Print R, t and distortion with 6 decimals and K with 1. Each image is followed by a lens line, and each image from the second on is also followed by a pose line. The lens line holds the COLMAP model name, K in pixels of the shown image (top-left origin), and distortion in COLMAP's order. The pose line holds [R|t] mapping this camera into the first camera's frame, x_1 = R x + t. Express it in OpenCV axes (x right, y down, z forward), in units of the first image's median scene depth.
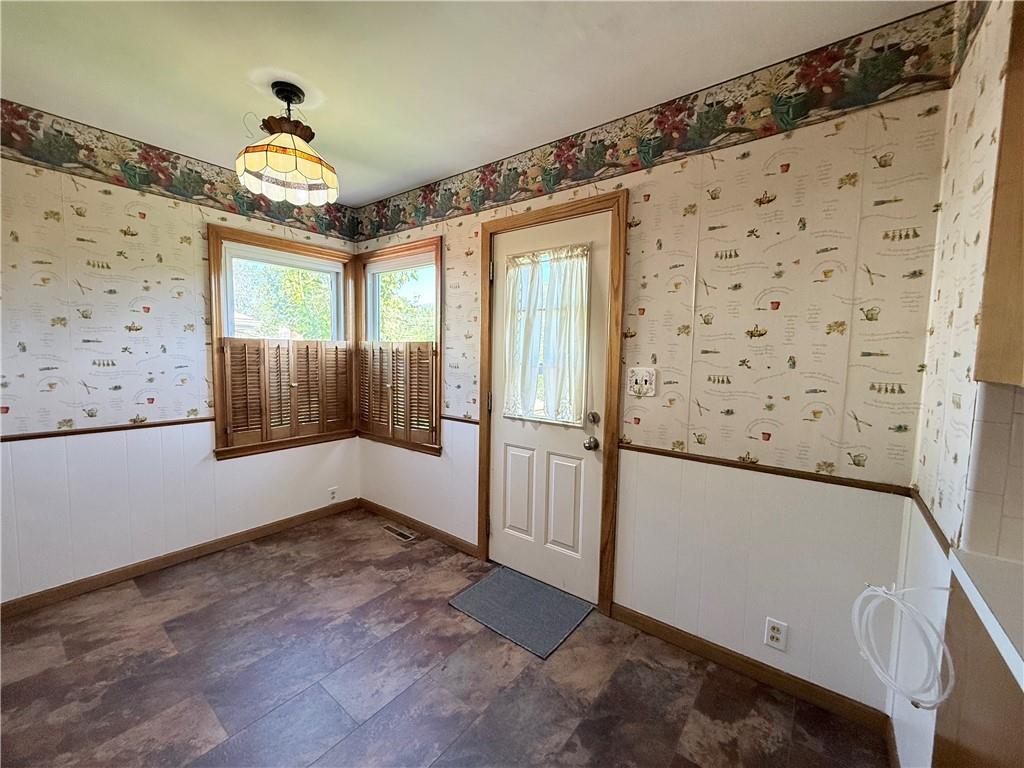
lens RADIAL K [[408.1, 0, 514.3], [0, 408.1, 381.0], [0, 0, 1]] dist [0.000142, -0.000225]
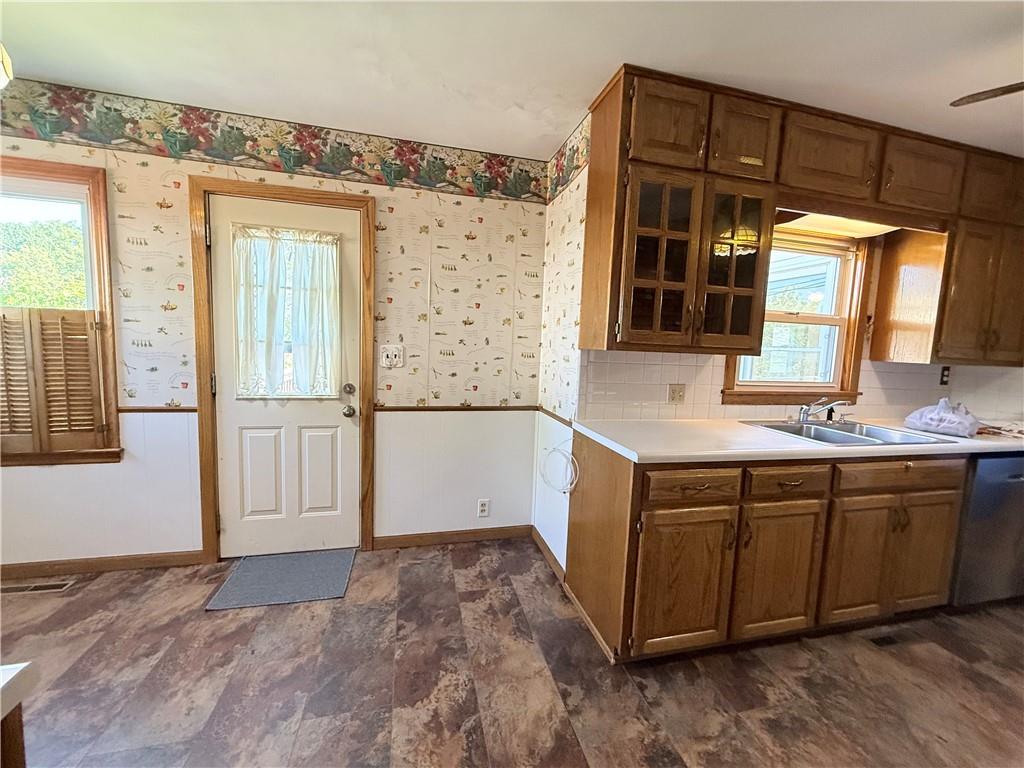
lens RADIAL K [[408.1, 0, 510.8], [0, 408.1, 380.8], [0, 0, 1]] dist [0.000142, -0.000225]
pose [[0.612400, -0.066547, 0.787742, -0.432757], [0.030734, 0.997702, 0.060391, 0.012202], [-0.789950, -0.012773, 0.613038, -0.066125]]
